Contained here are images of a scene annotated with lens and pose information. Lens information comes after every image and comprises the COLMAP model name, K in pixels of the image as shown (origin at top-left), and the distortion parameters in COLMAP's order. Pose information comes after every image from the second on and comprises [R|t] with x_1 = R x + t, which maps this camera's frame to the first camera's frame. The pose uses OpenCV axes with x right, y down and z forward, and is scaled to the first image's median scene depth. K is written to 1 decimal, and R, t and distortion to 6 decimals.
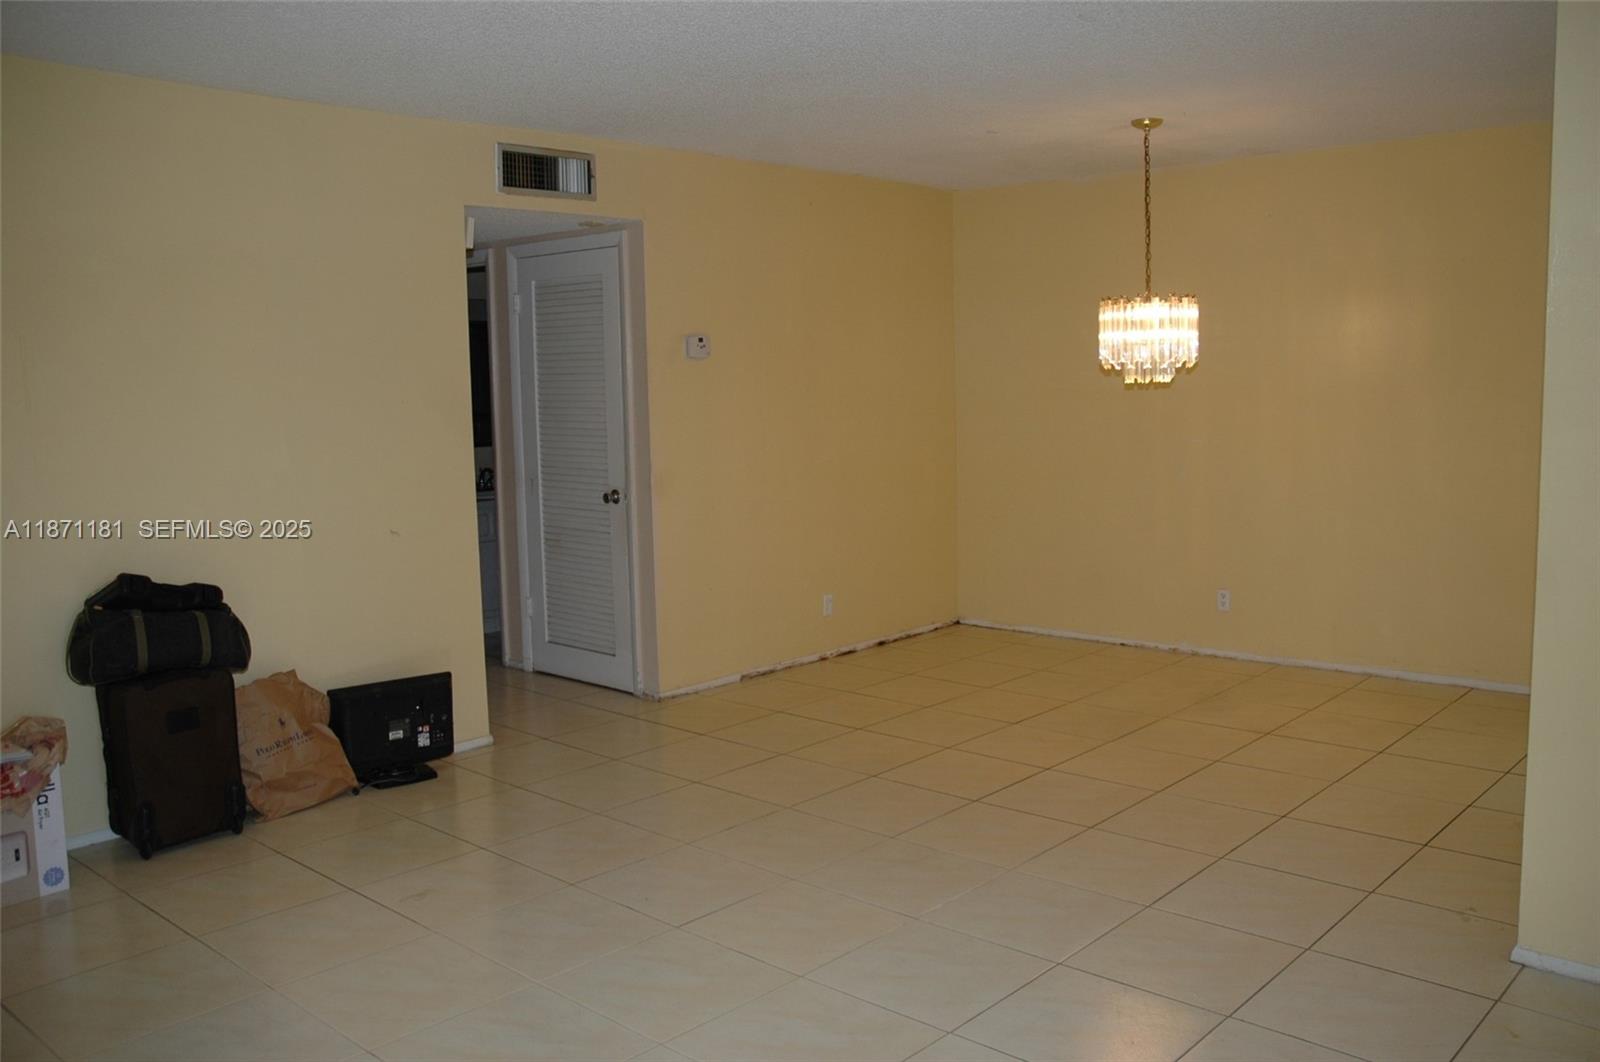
lens RADIAL K [[1312.1, 0, 800.0], [0, 1312.1, 531.0], [0, 0, 1]] dist [-0.169633, 0.162254]
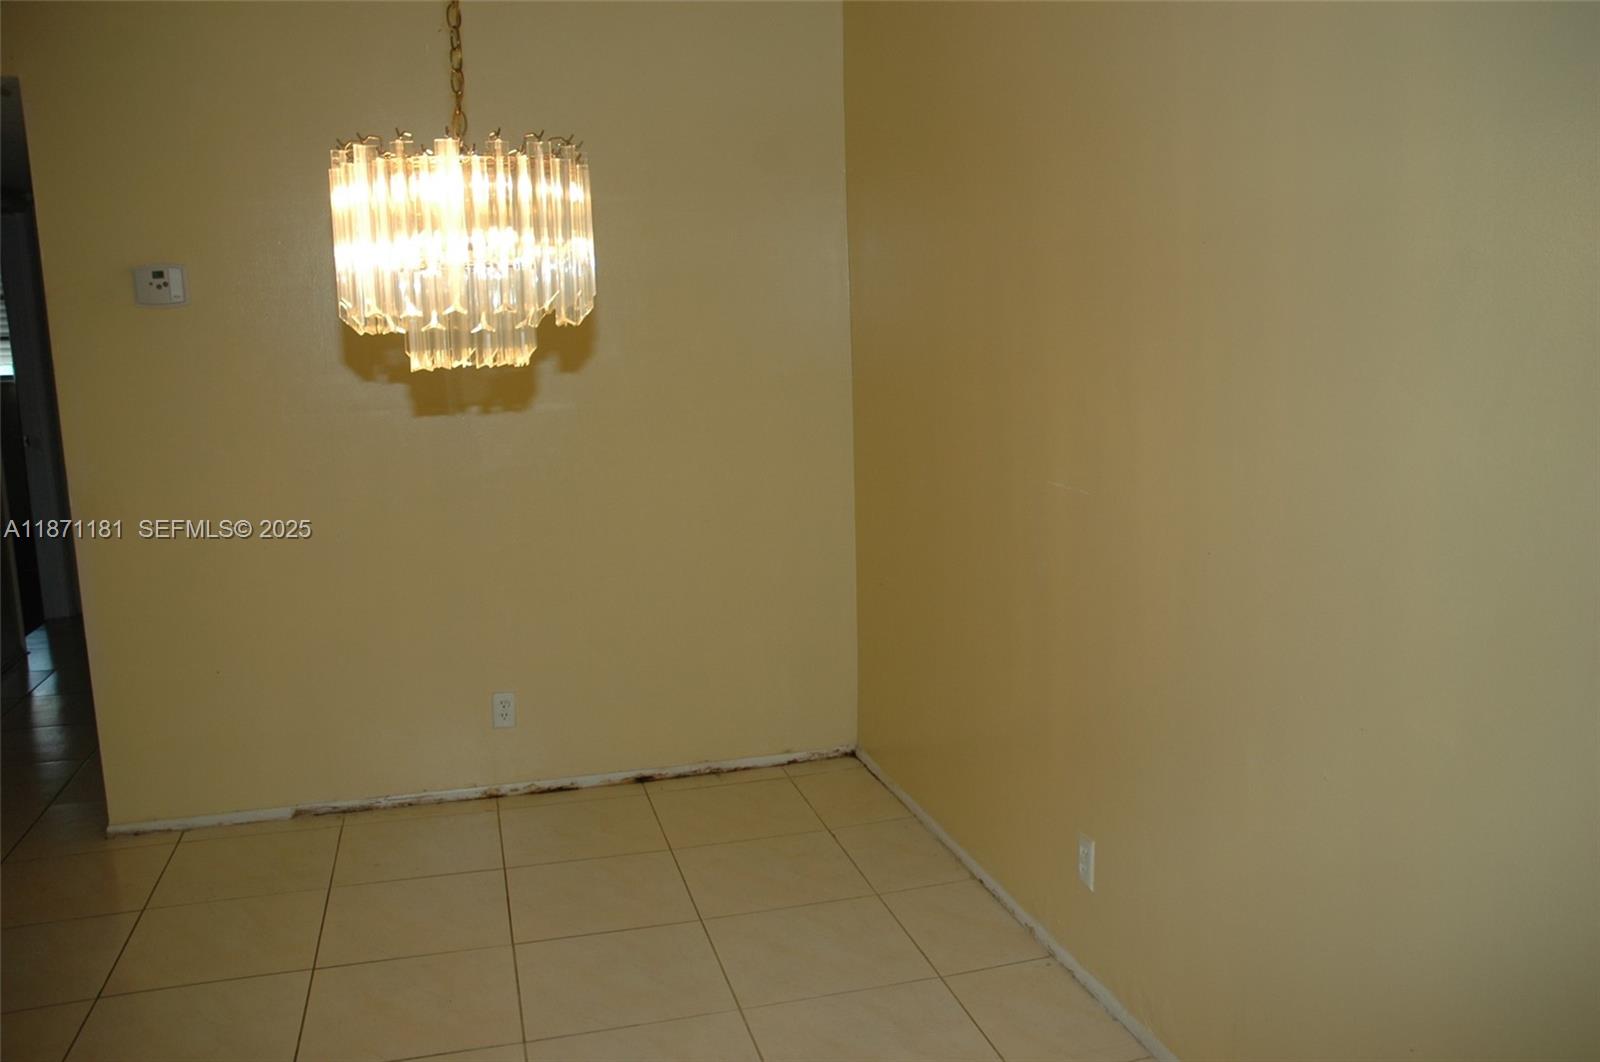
lens RADIAL K [[1312.1, 0, 800.0], [0, 1312.1, 531.0], [0, 0, 1]] dist [-0.169633, 0.162254]
pose [[0.824432, 0.094707, -0.557981, 0.564083], [-0.044763, 0.993723, 0.102527, -0.112118], [0.564189, -0.059549, 0.823496, 0.749202]]
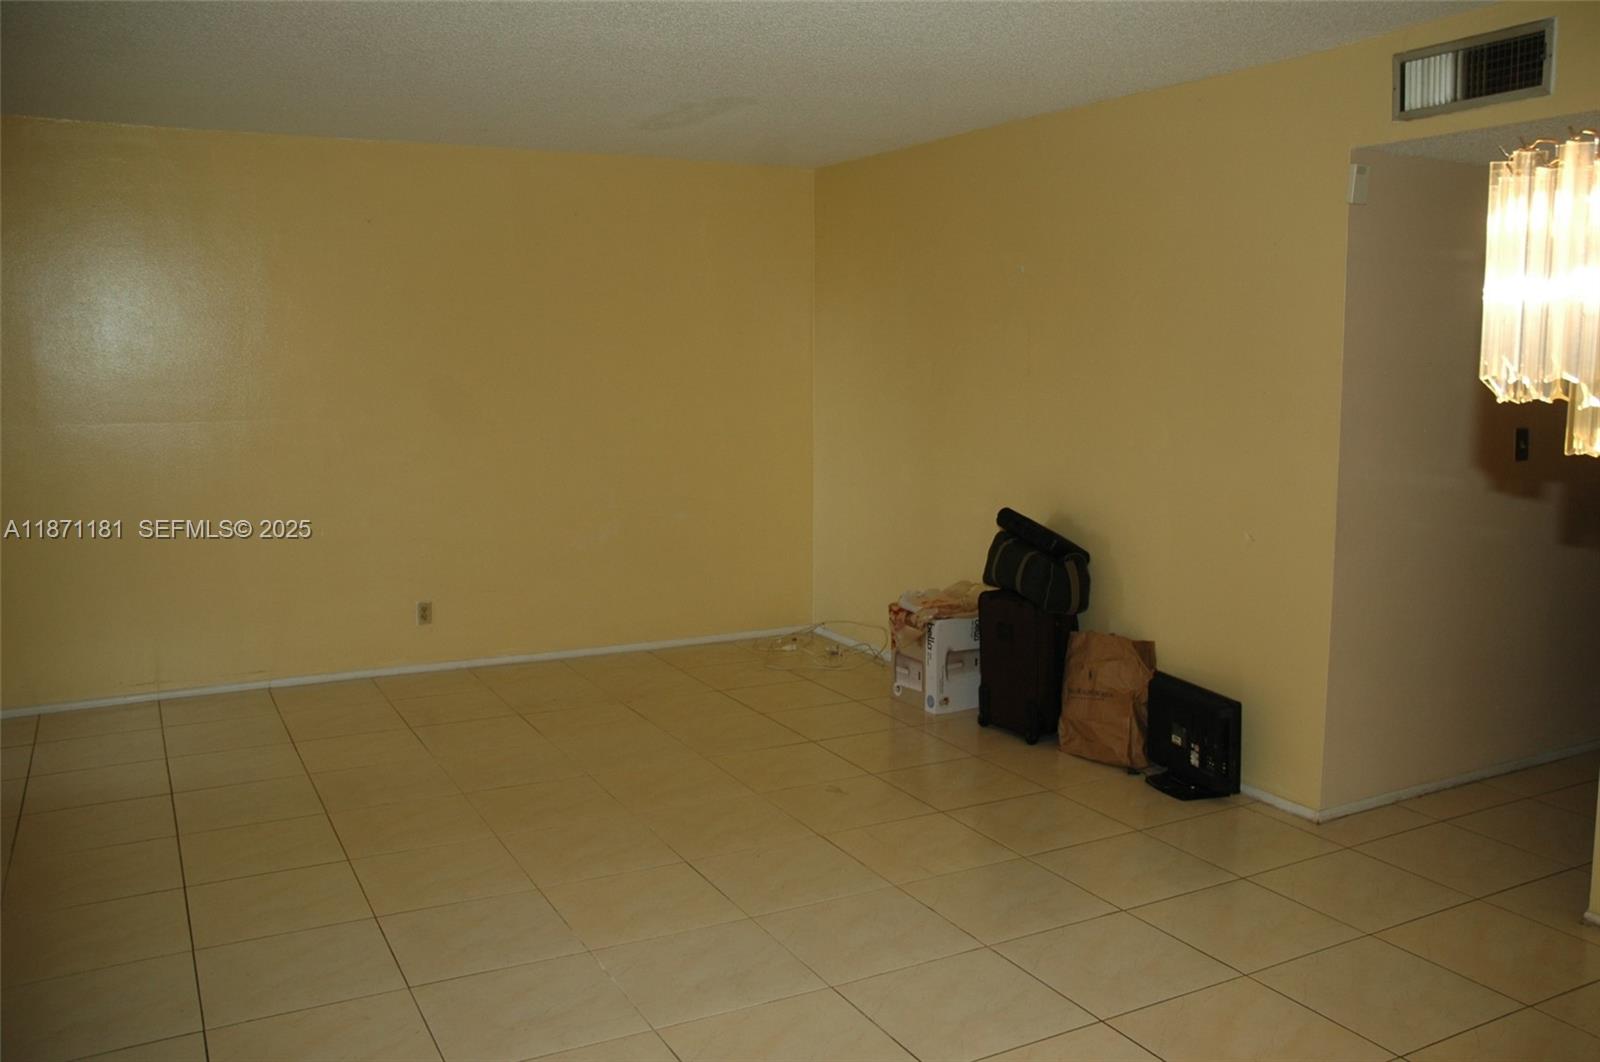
lens RADIAL K [[1312.1, 0, 800.0], [0, 1312.1, 531.0], [0, 0, 1]] dist [-0.169633, 0.162254]
pose [[-0.329446, 0.151460, -0.931947, 0.563108], [-0.098889, 0.976086, 0.193591, -0.130278], [0.938981, 0.155937, -0.306590, 0.889530]]
